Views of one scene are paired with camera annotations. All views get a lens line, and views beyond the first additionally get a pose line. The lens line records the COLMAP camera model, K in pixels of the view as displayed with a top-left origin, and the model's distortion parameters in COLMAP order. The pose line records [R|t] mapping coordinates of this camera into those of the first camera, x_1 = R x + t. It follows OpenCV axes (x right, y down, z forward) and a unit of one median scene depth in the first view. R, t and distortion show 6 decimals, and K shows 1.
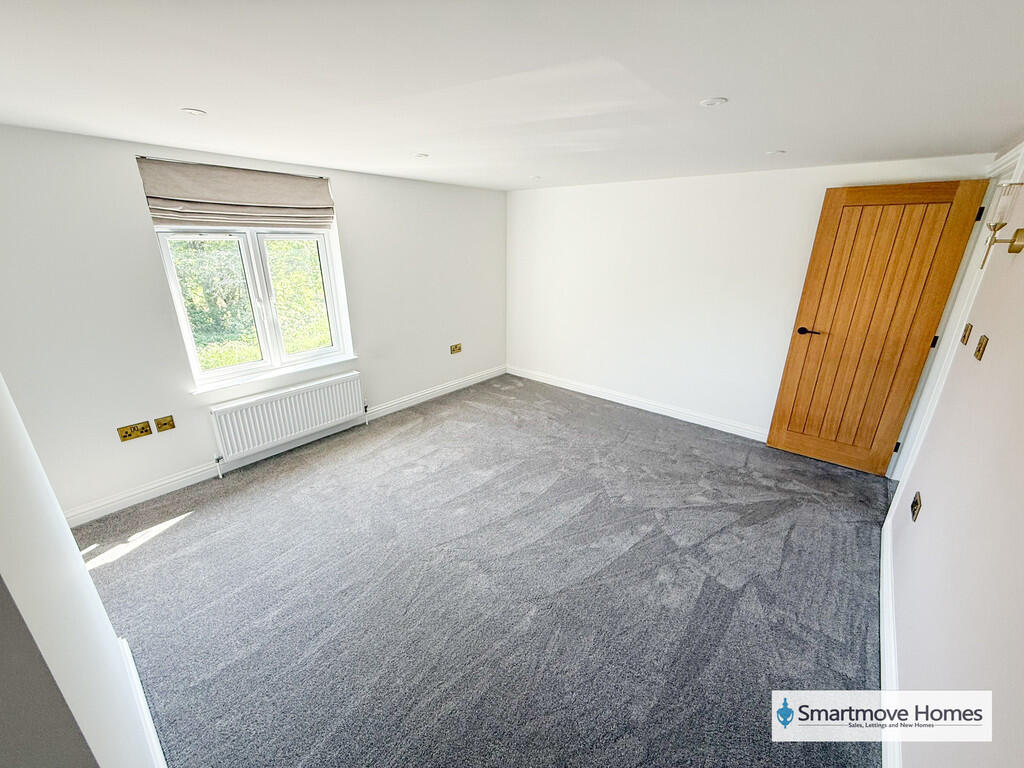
lens RADIAL K [[411.8, 0, 508.2], [0, 411.8, 381.8], [0, 0, 1]] dist [-0.000103, 0.000057]
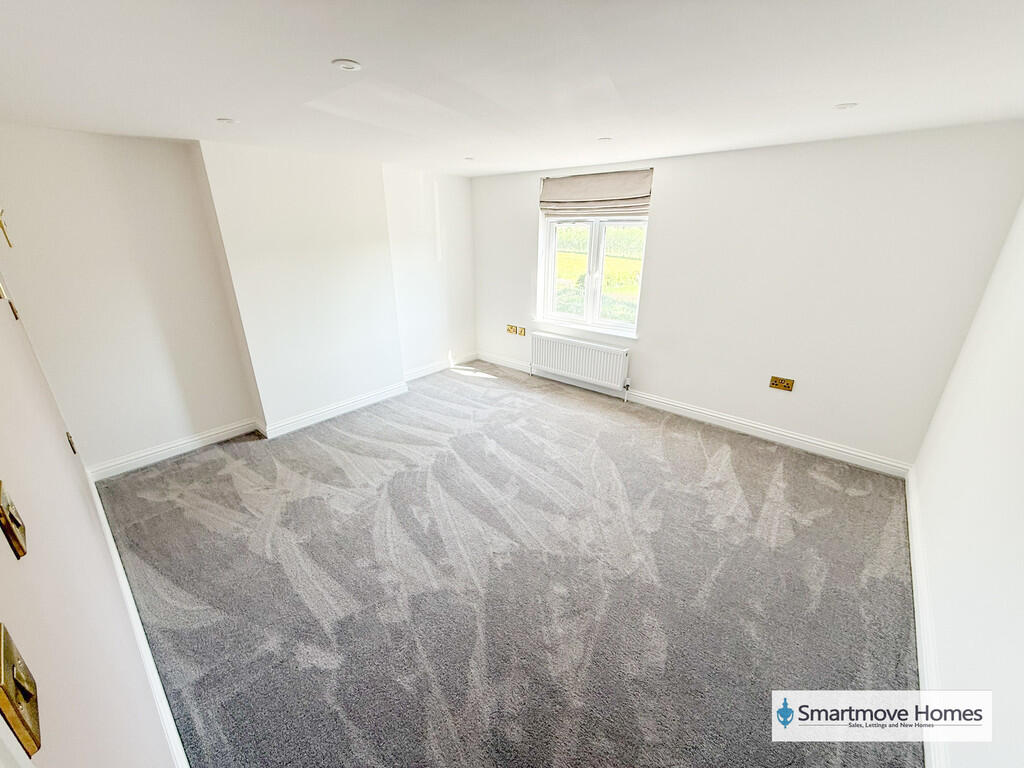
lens RADIAL K [[411.8, 0, 507.7], [0, 411.8, 382.5], [0, 0, 1]] dist [-0.000103, 0.000057]
pose [[-0.022515, 0.349123, -0.936806, 0.764902], [-0.324656, 0.883706, 0.337137, -0.238831], [0.945564, 0.311731, 0.093448, 0.714373]]
